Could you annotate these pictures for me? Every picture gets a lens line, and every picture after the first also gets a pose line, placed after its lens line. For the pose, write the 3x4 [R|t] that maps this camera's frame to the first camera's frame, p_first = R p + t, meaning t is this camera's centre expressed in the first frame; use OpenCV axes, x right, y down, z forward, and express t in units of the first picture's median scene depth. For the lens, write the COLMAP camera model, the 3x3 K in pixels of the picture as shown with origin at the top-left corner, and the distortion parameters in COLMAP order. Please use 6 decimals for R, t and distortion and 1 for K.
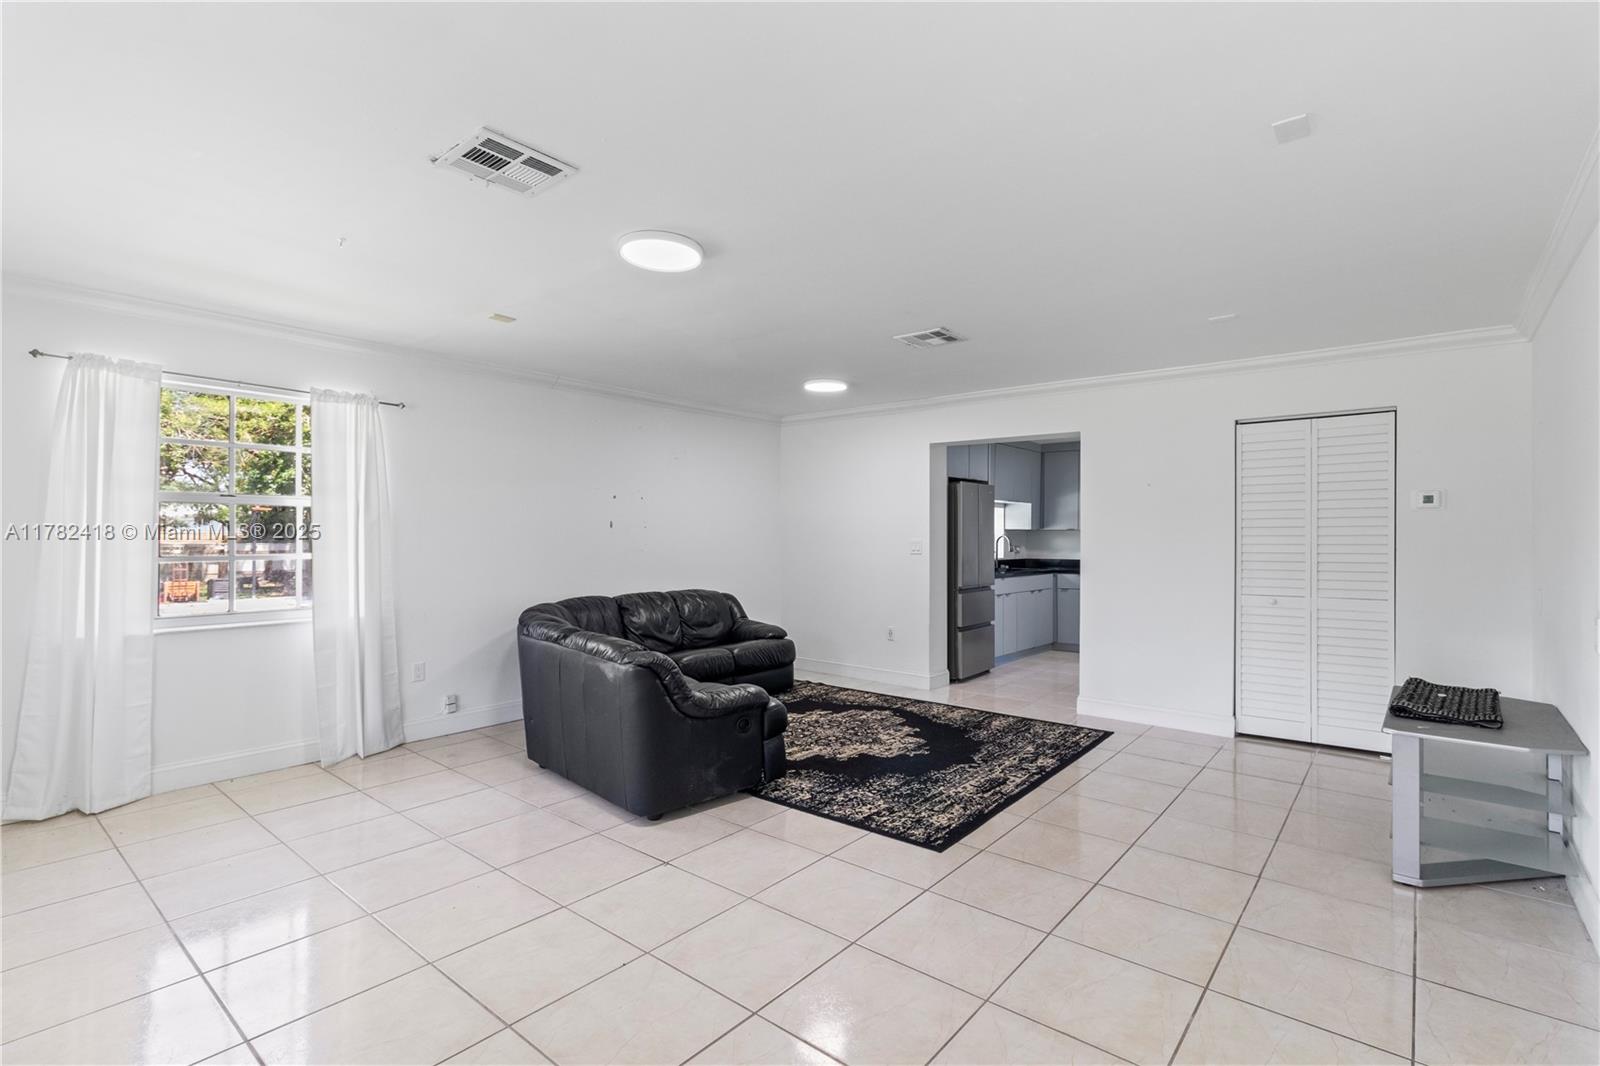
lens RADIAL K [[743.6, 0, 802.0], [0, 743.6, 530.5], [0, 0, 1]] dist [0.000375, -0.000227]
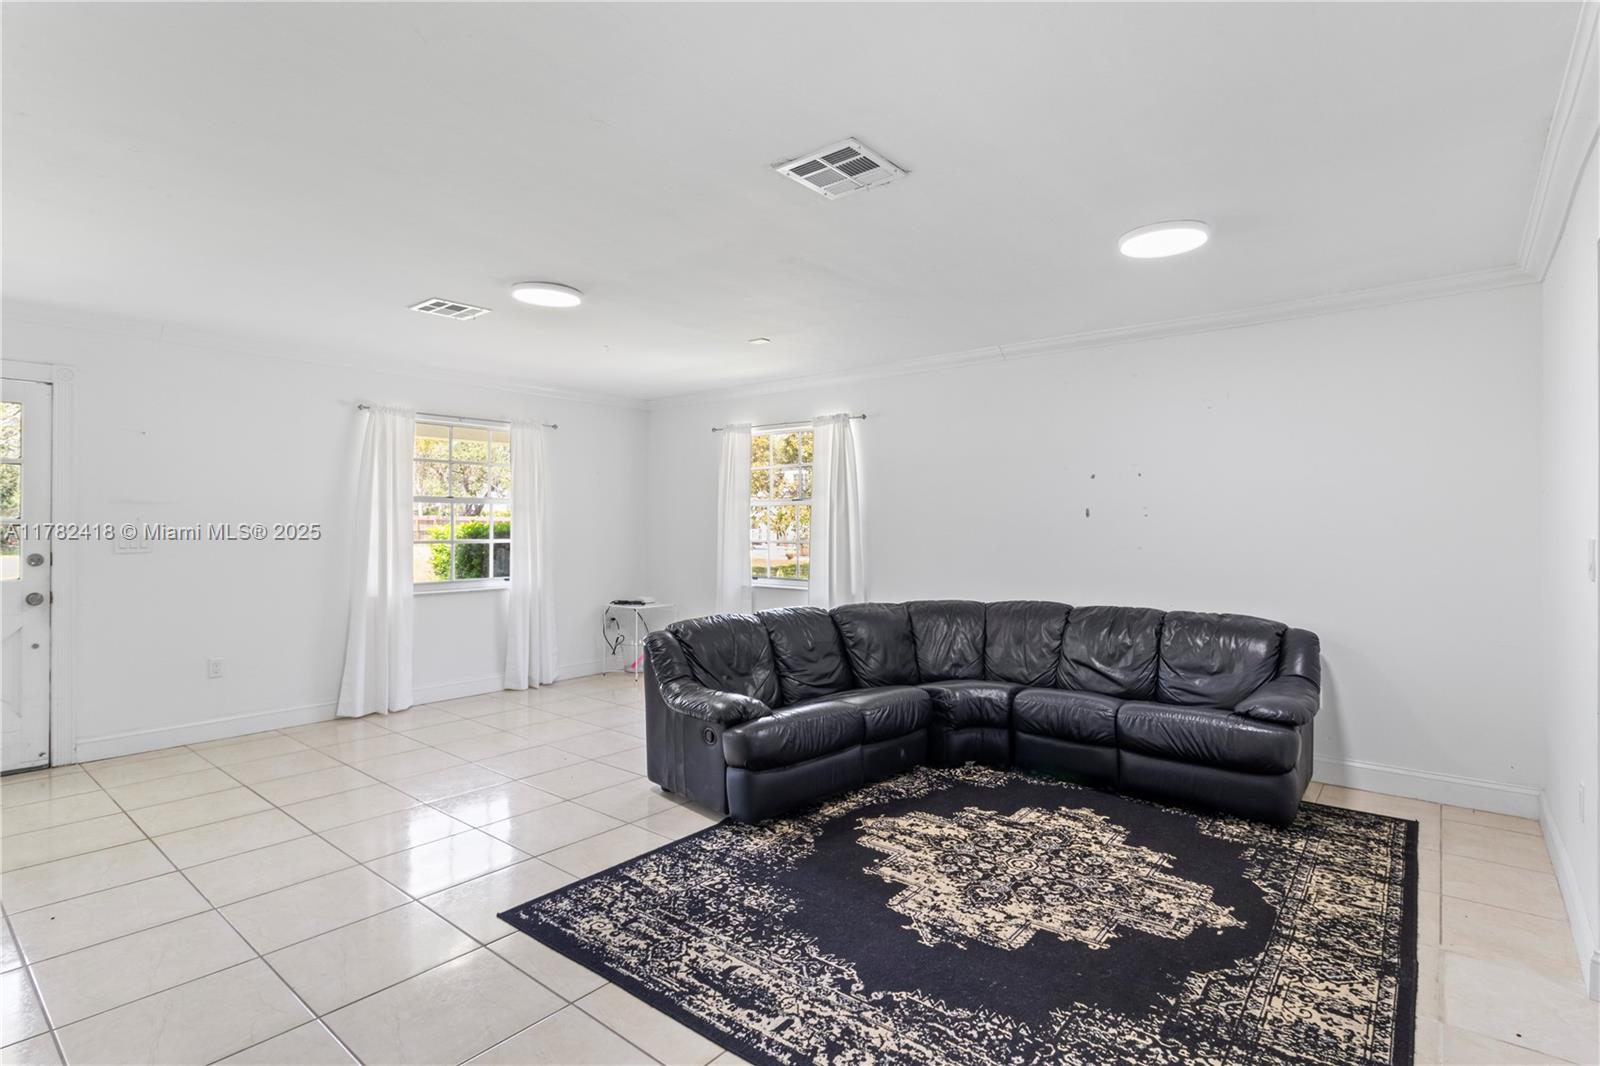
lens RADIAL K [[782.2, 0, 806.1], [0, 782.2, 531.7], [0, 0, 1]] dist [-0.005644, -0.000985]
pose [[0.006252, -0.000546, -0.999980, 0.800509], [0.001477, 0.999999, -0.000536, 0.016604], [0.999979, -0.001474, 0.006253, 1.034117]]
